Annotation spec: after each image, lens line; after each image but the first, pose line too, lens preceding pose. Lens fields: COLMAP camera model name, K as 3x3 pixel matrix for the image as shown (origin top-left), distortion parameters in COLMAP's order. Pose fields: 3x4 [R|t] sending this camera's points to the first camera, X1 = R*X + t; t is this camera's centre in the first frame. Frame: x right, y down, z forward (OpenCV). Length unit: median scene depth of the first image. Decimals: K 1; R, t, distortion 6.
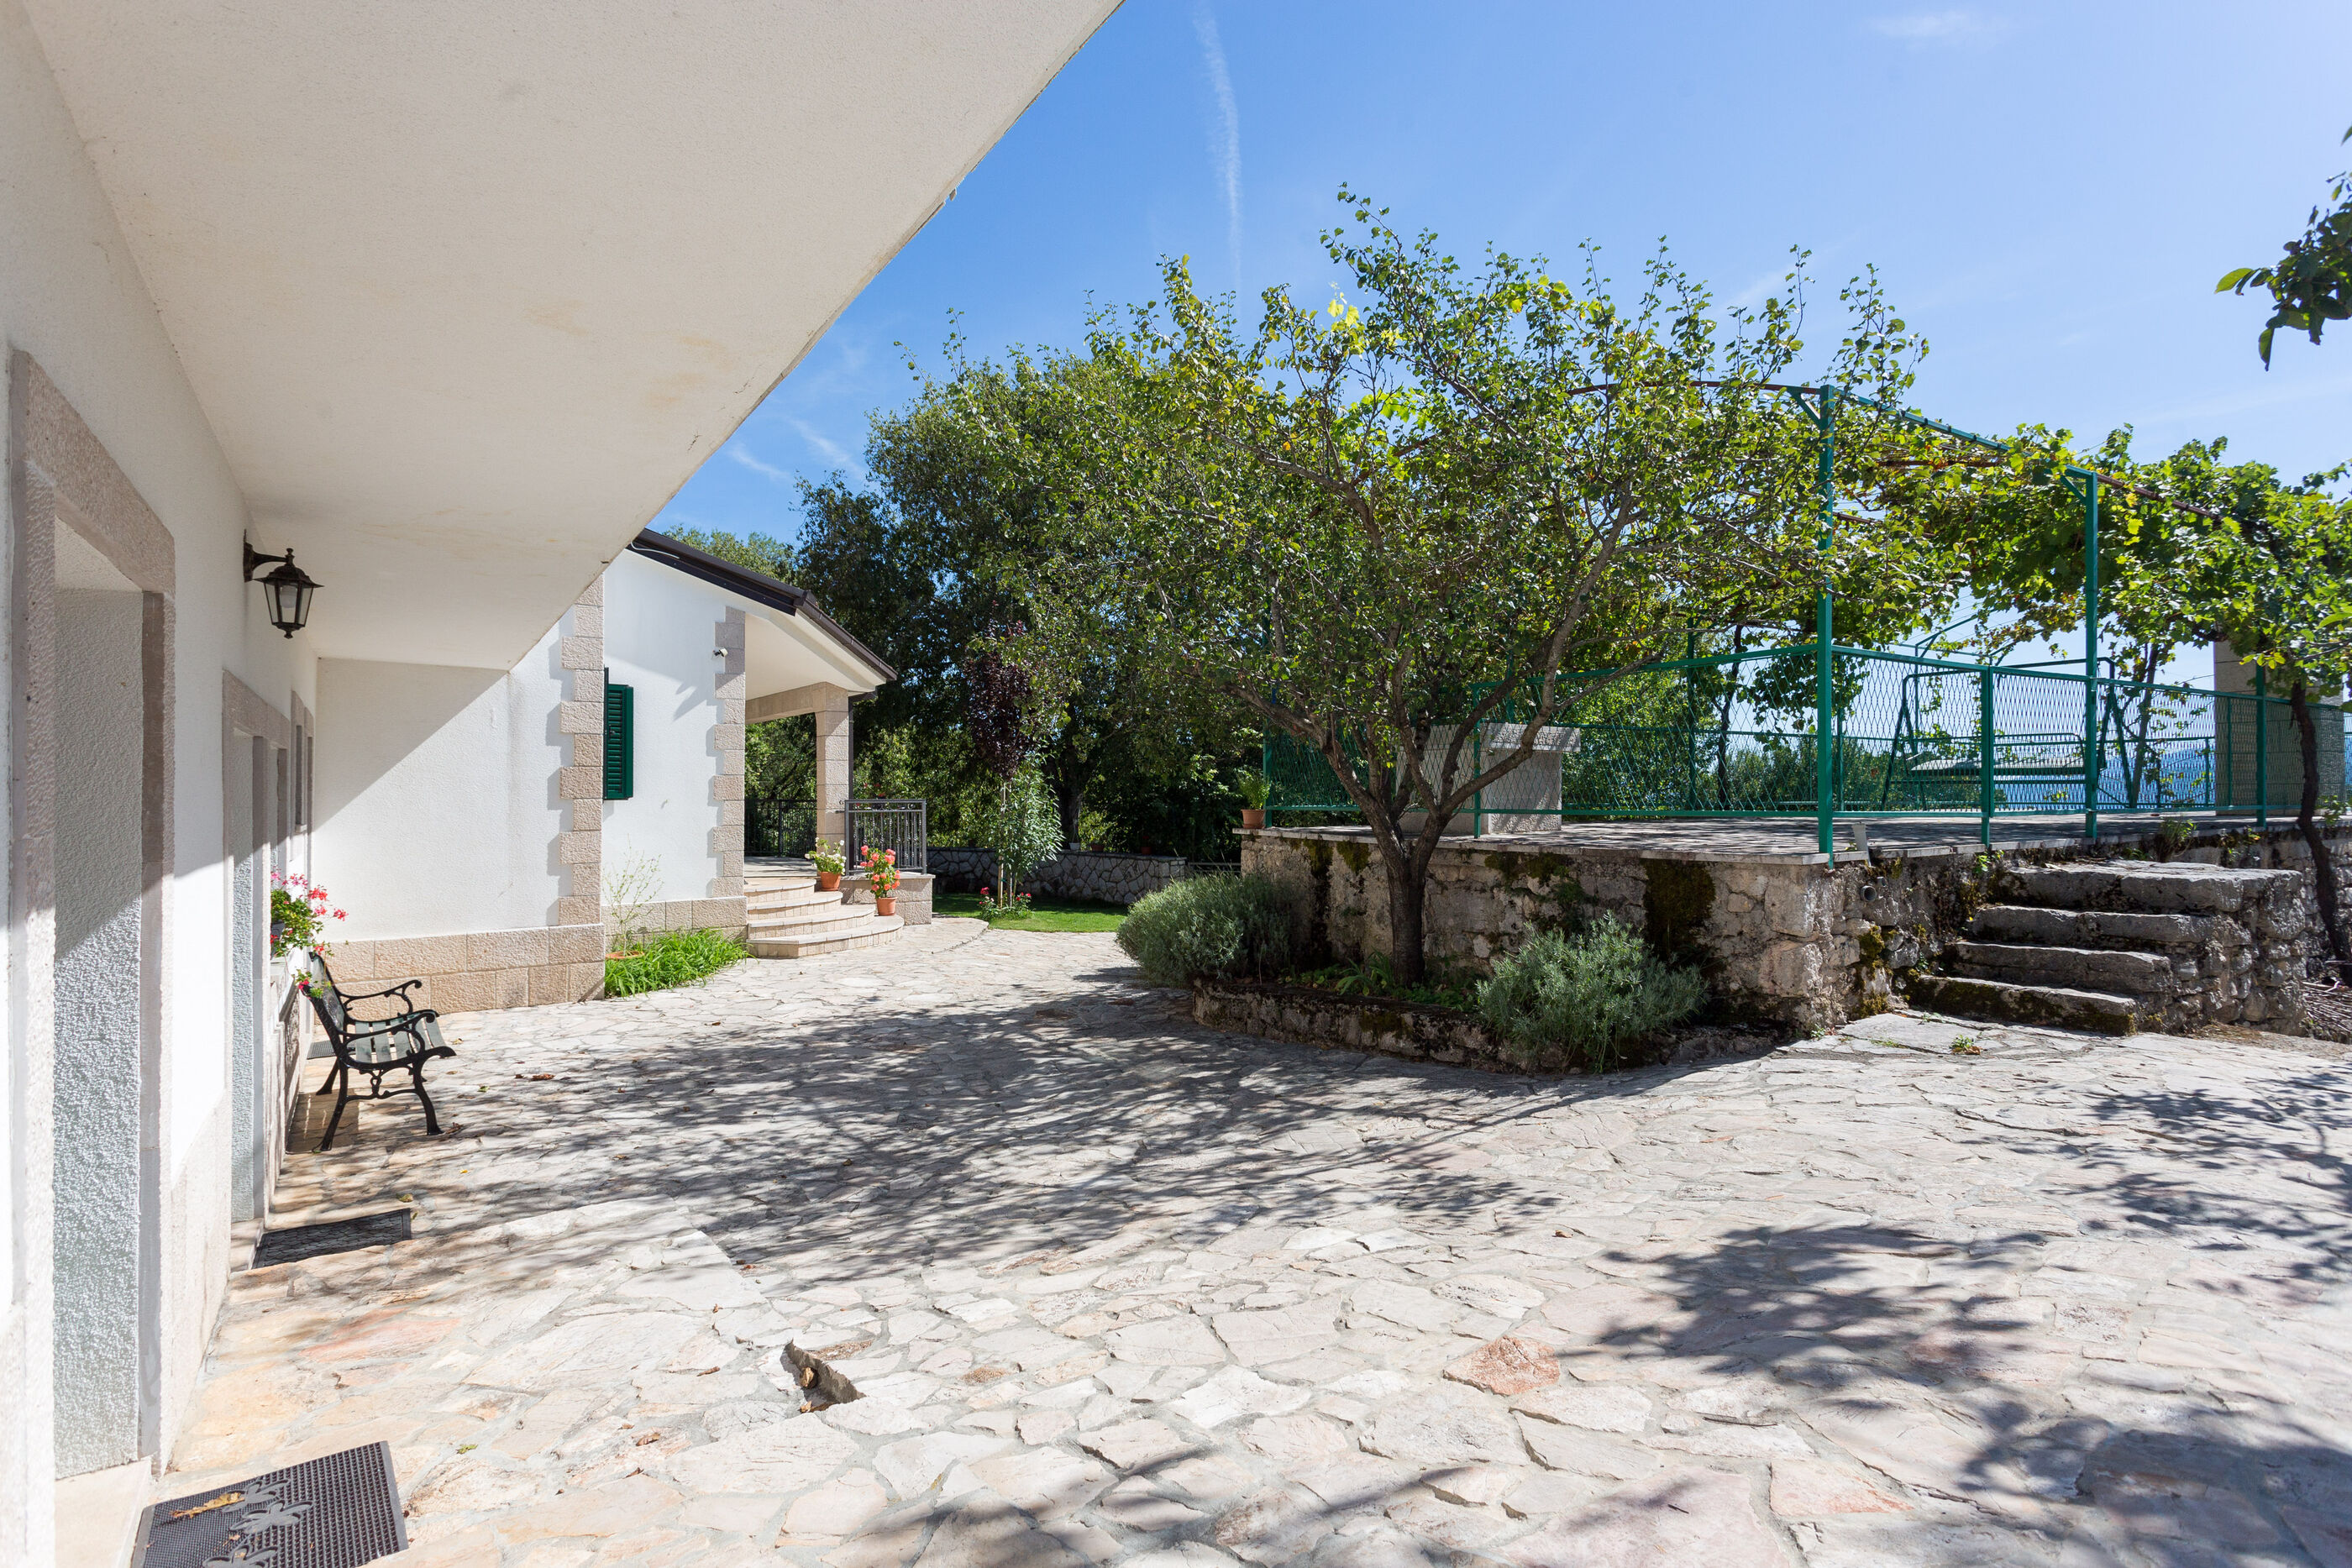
lens RADIAL K [[1119.3, 0, 1176.4], [0, 1119.3, 786.4], [0, 0, 1]] dist [0.002665, 0.001121]
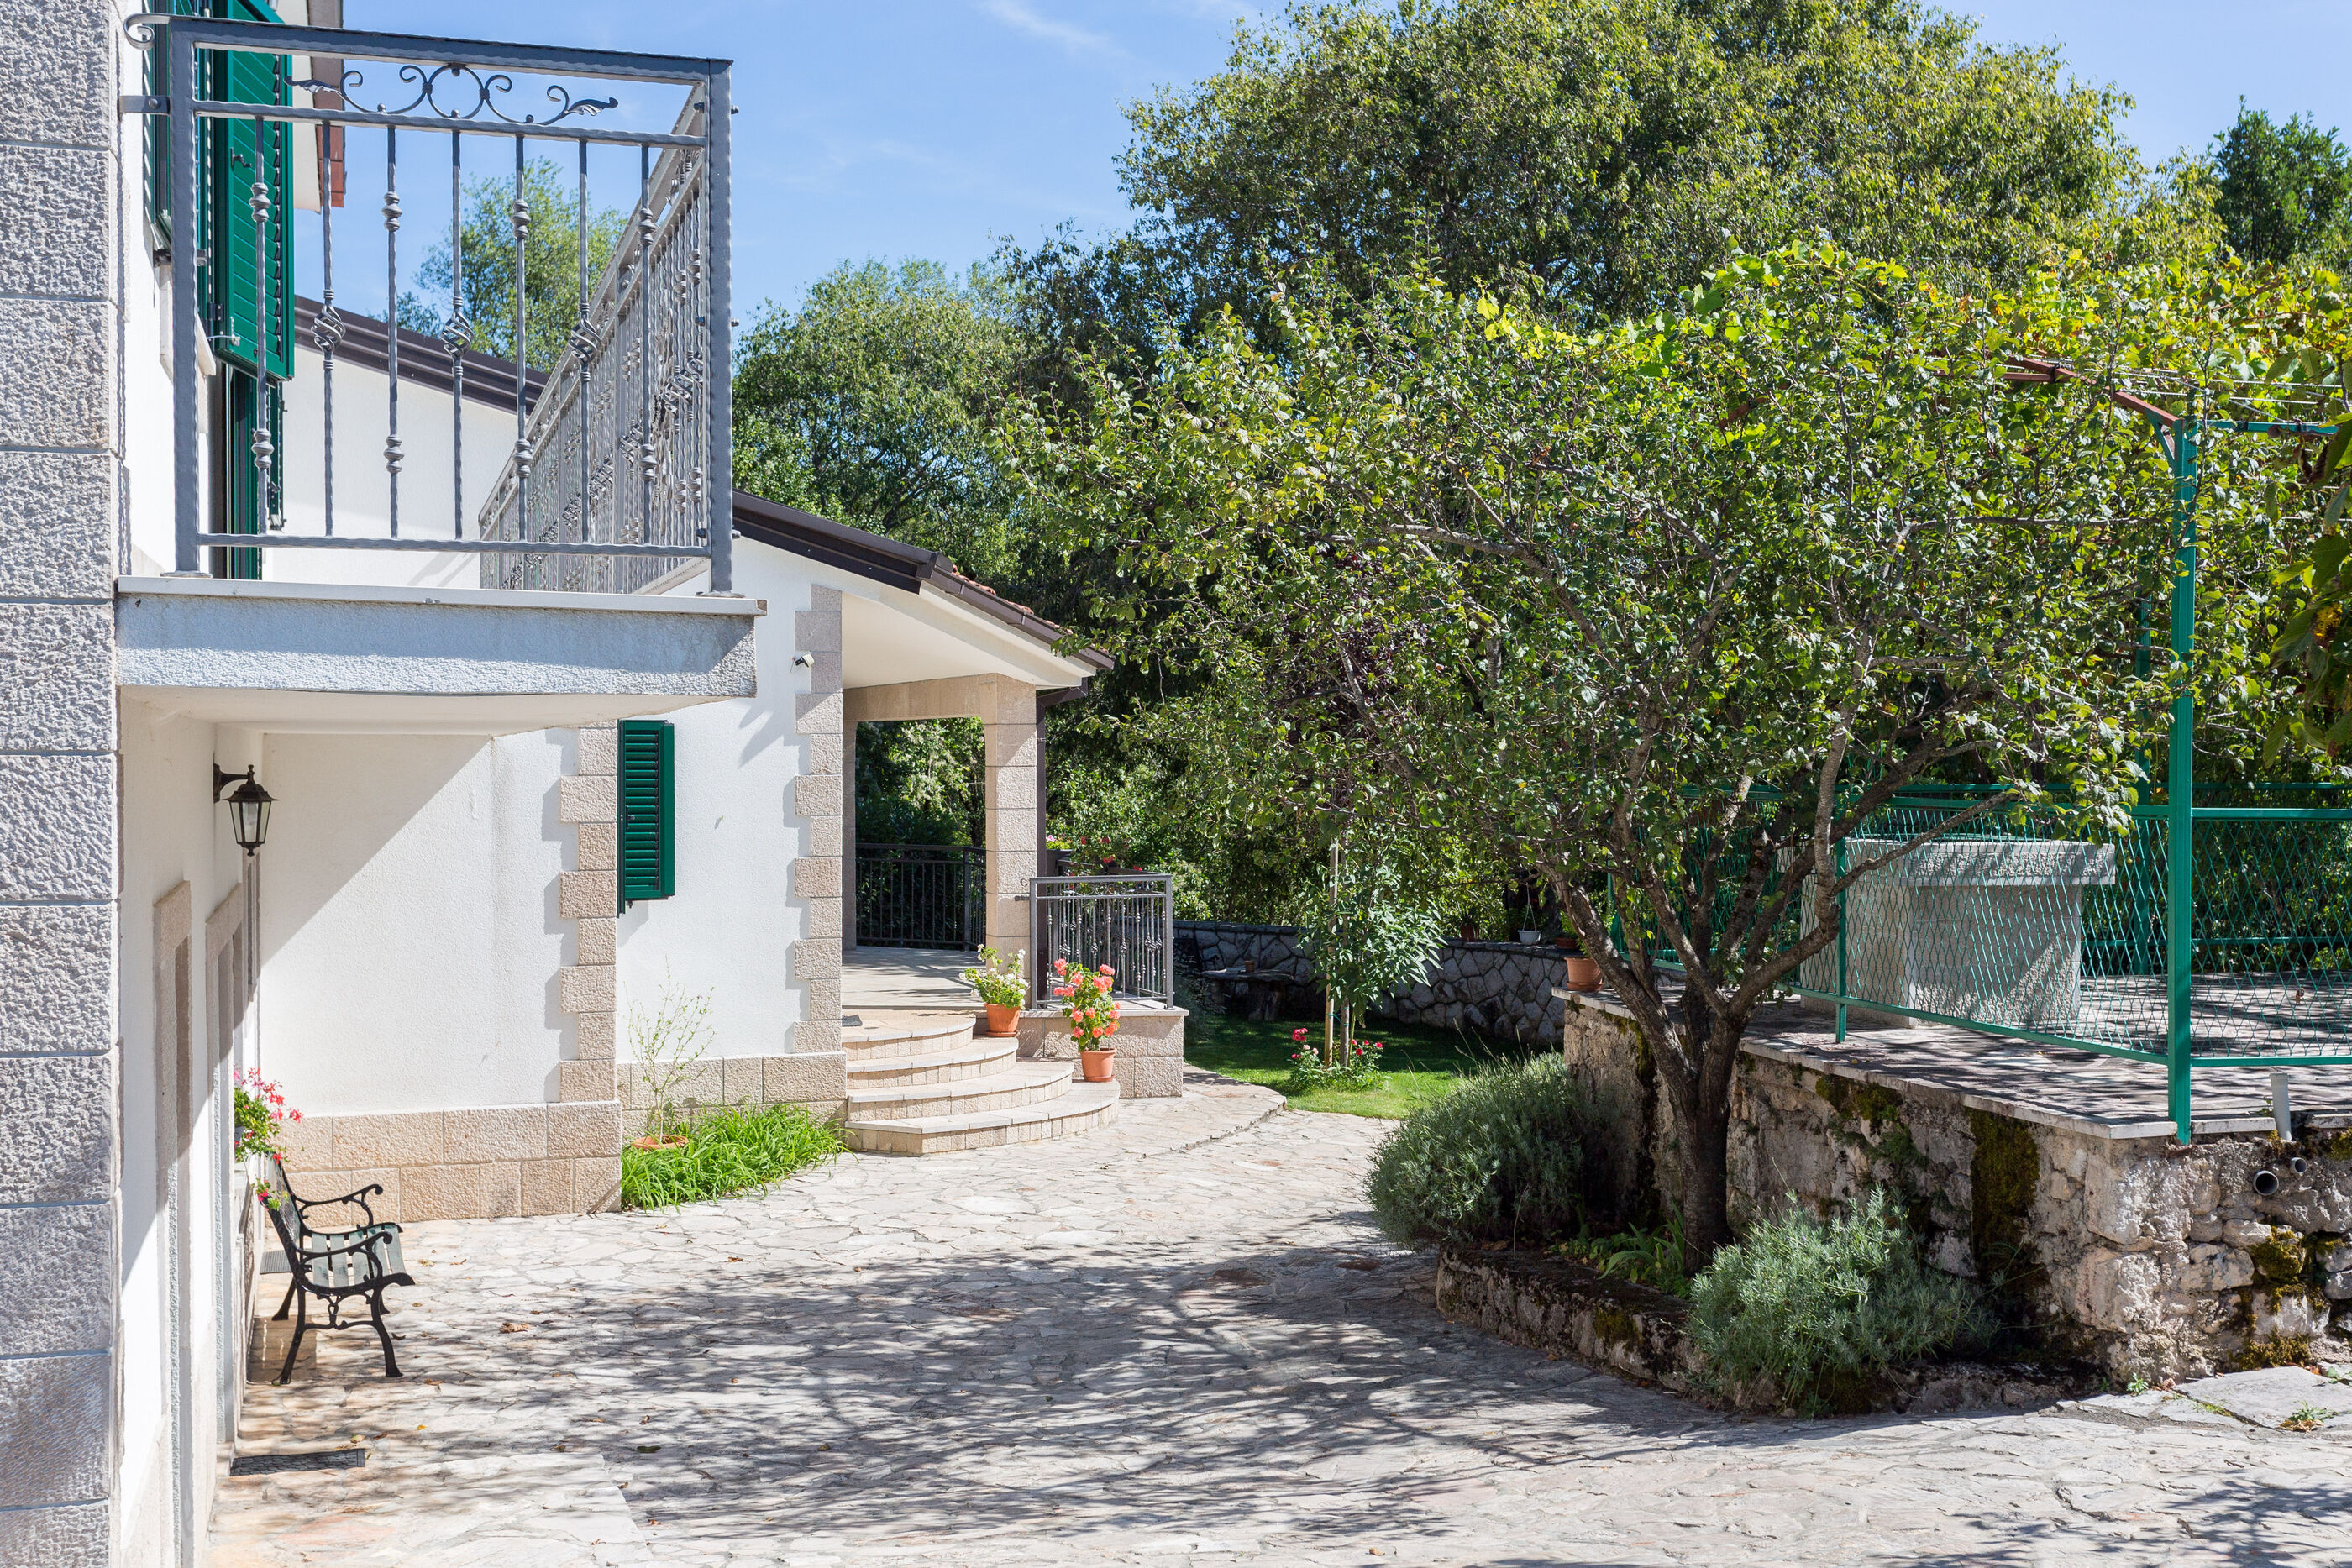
lens RADIAL K [[2707.1, 0, 1175.9], [0, 2707.1, 785.5], [0, 0, 1]] dist [0.017542, 0.000000]
pose [[0.948646, 0.008804, -0.316217, 0.455473], [0.000952, 0.999529, 0.030684, -0.165252], [0.316338, -0.029409, 0.948191, -0.622188]]
